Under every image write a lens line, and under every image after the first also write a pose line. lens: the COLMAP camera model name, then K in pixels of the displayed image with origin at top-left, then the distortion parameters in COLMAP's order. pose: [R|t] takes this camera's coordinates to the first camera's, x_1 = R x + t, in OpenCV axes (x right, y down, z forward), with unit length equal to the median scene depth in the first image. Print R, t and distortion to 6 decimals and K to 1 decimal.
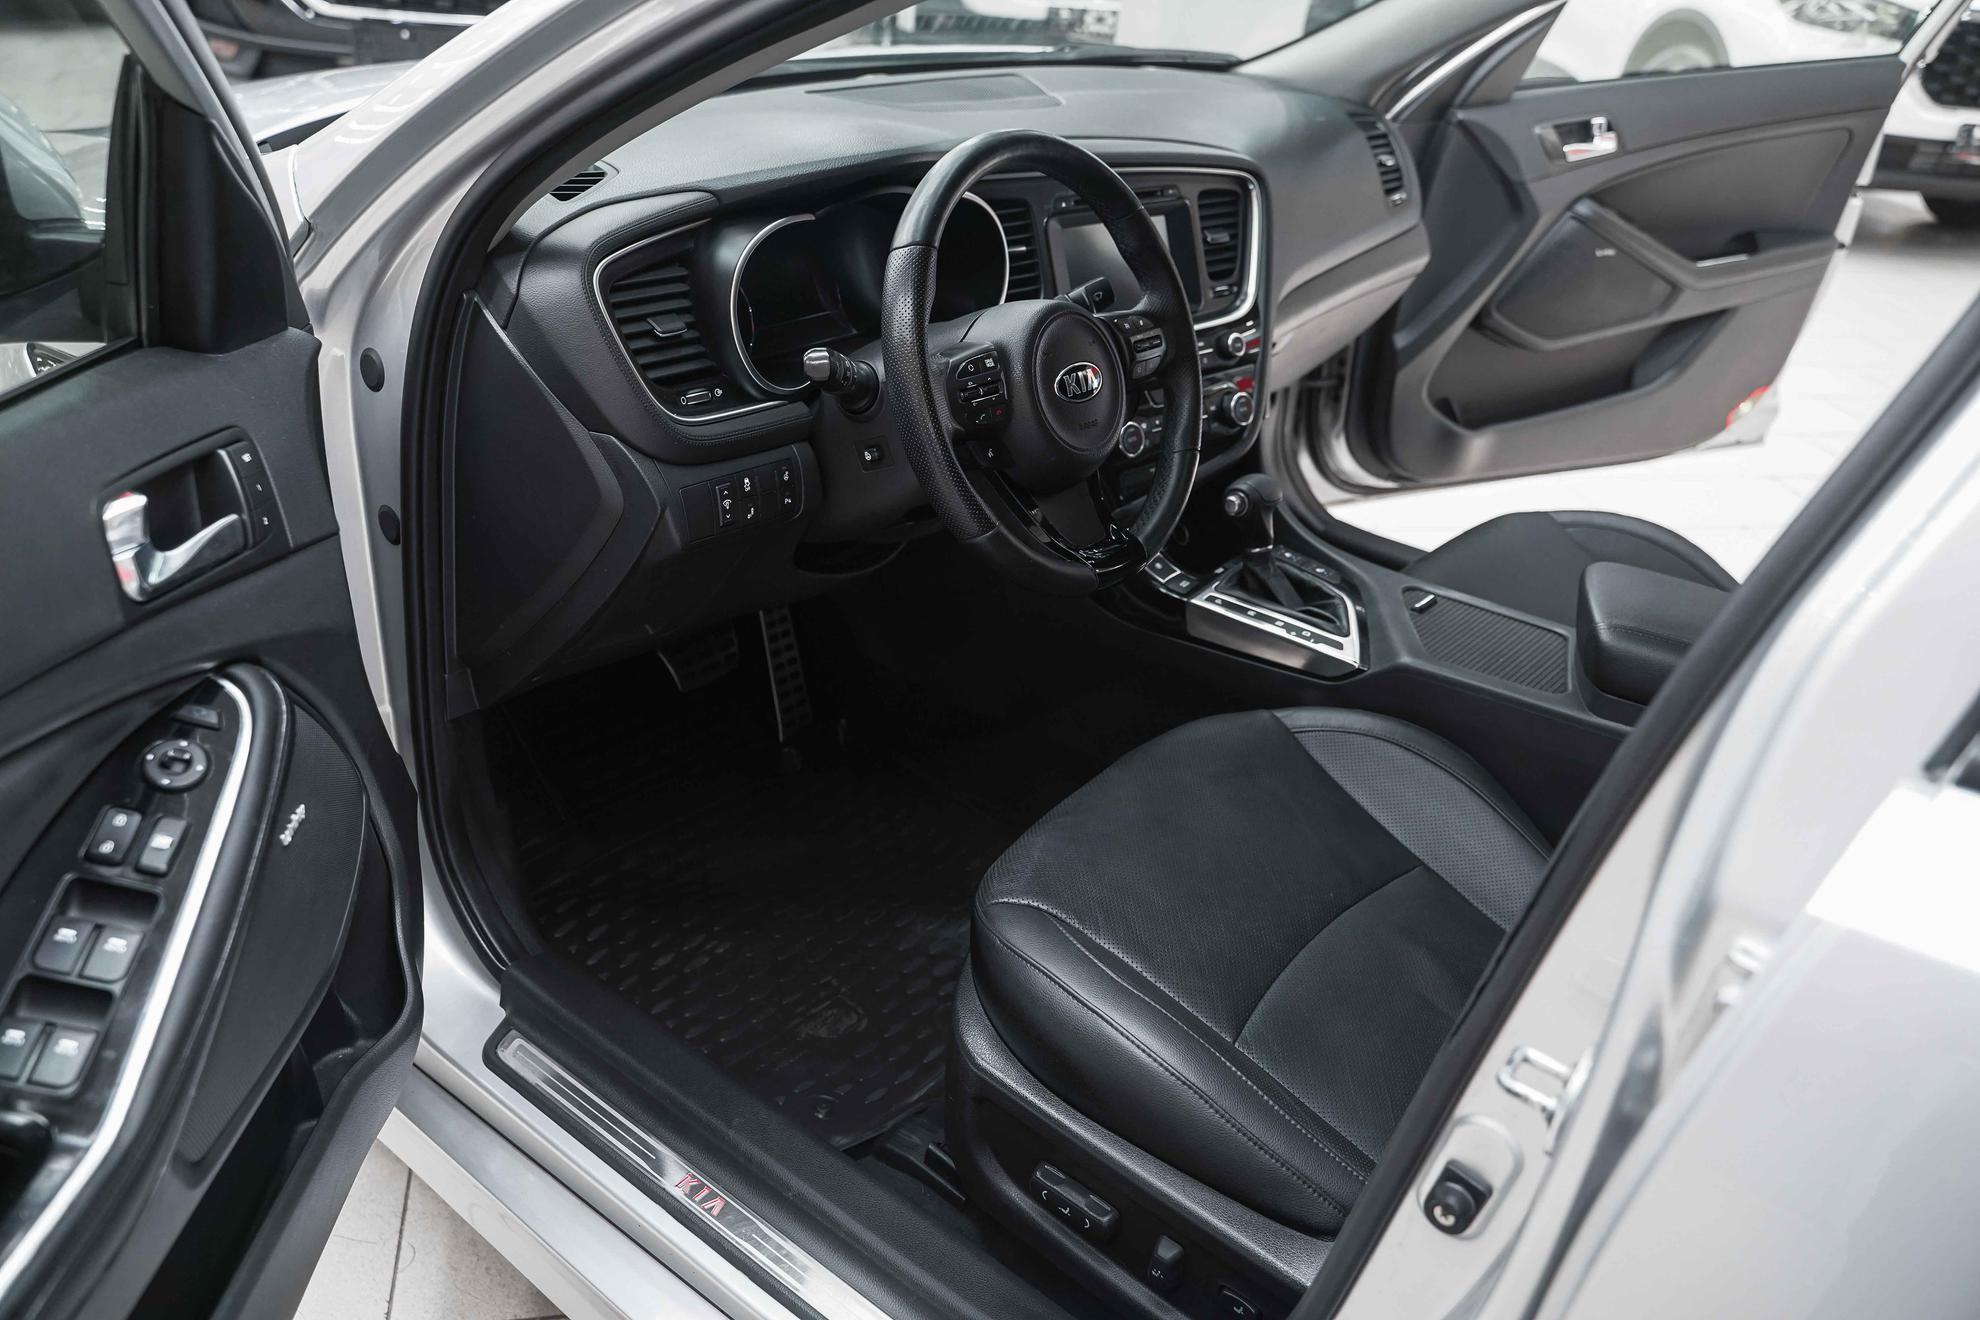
lens RADIAL K [[1585.8, 0, 990.0], [0, 1585.8, 660.0], [0, 0, 1]] dist [-0.014603, -0.001825]
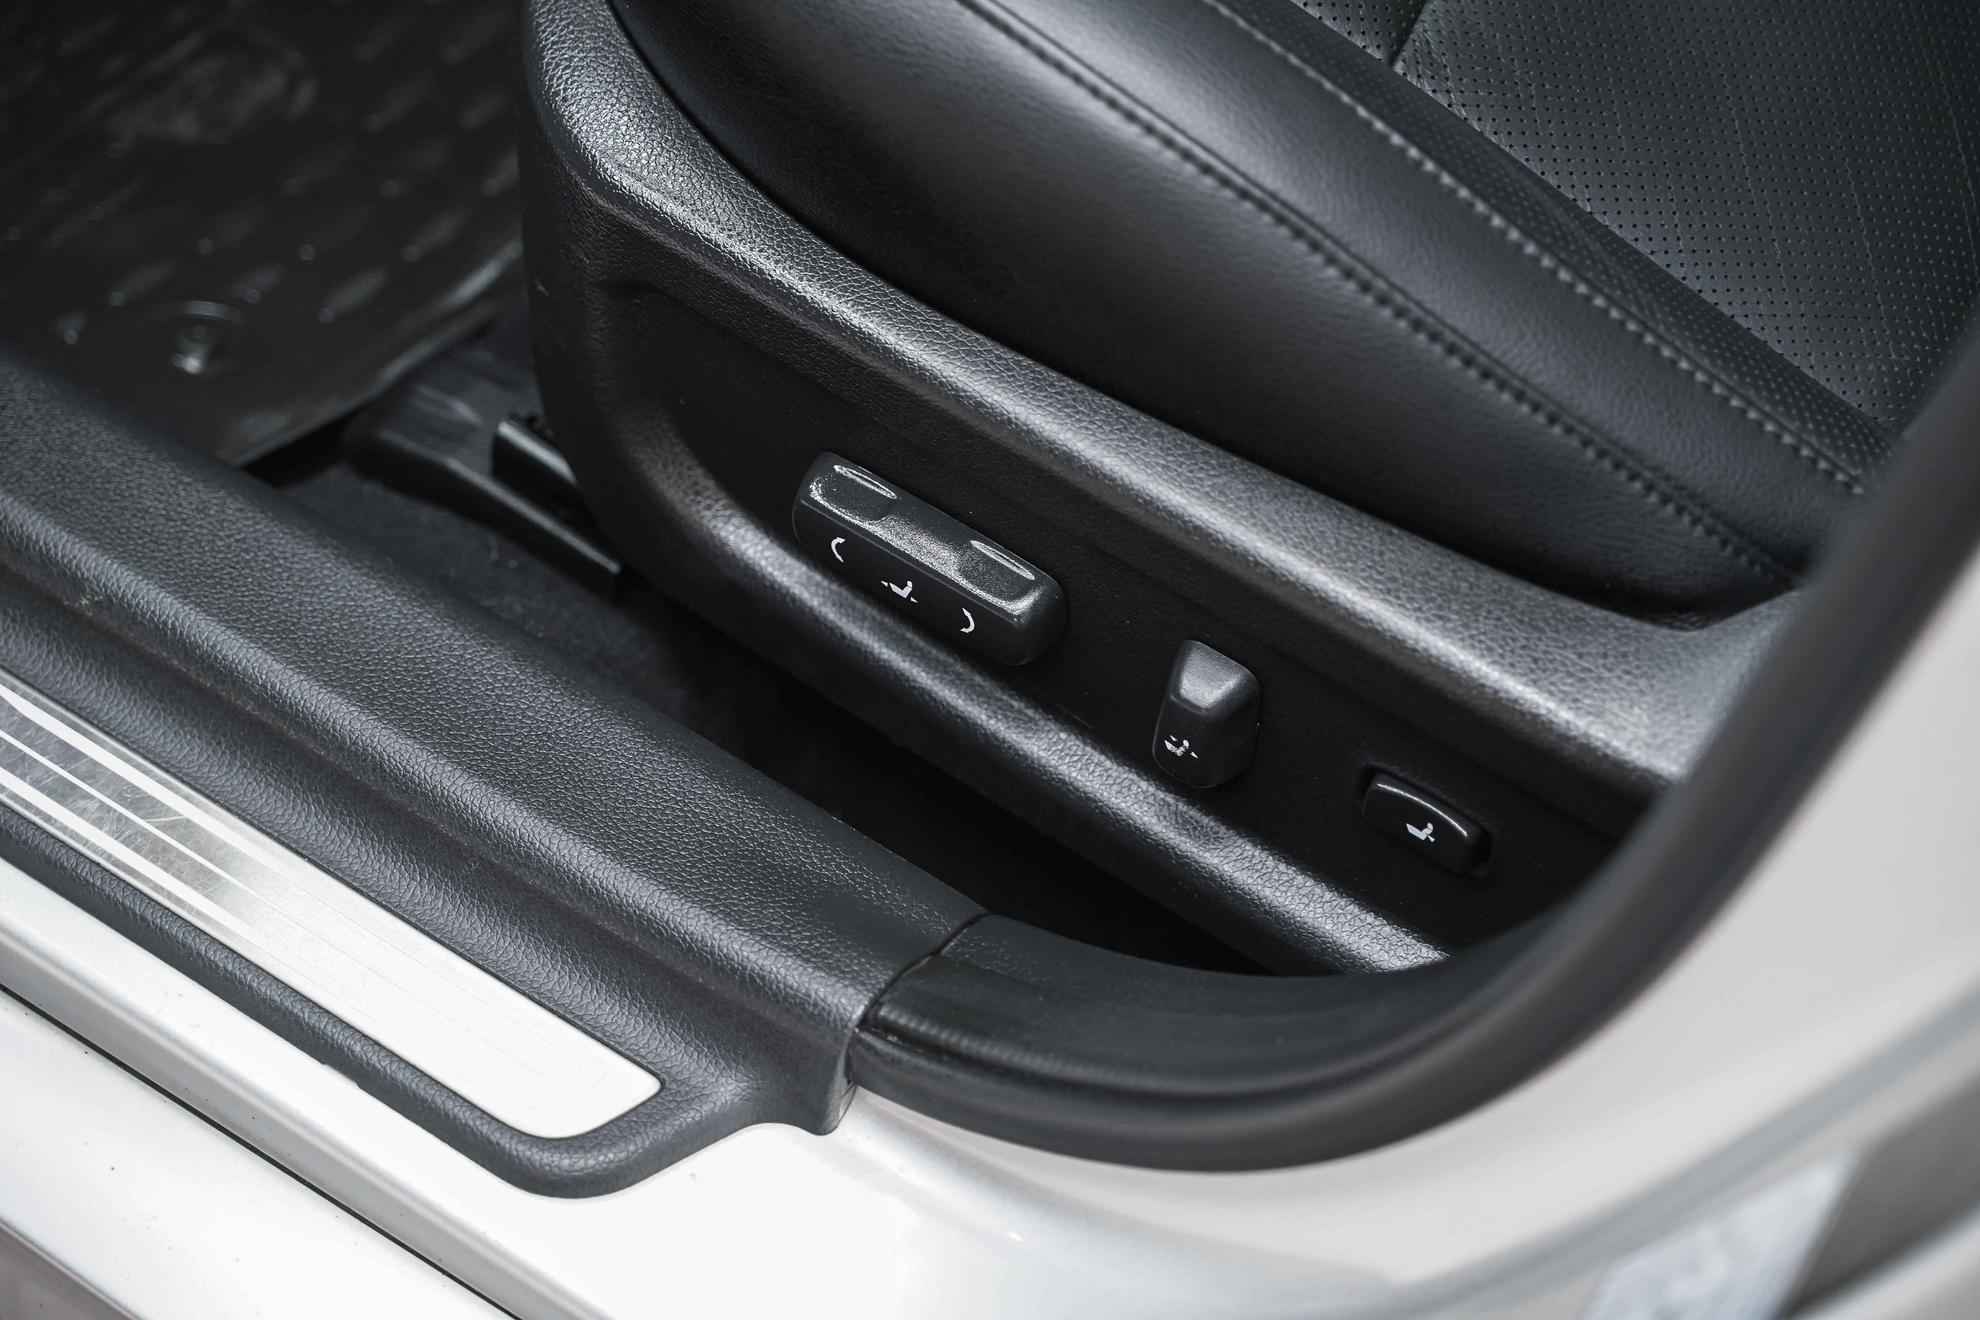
lens RADIAL K [[3560.7, 0, 990.0], [0, 3560.7, 660.0], [0, 0, 1]] dist [0.014175, 0.184419]
pose [[0.995988, -0.076361, 0.046653, 0.029302], [0.053483, 0.925968, 0.373796, 0.078259], [-0.071743, -0.369801, 0.926337, 0.286614]]
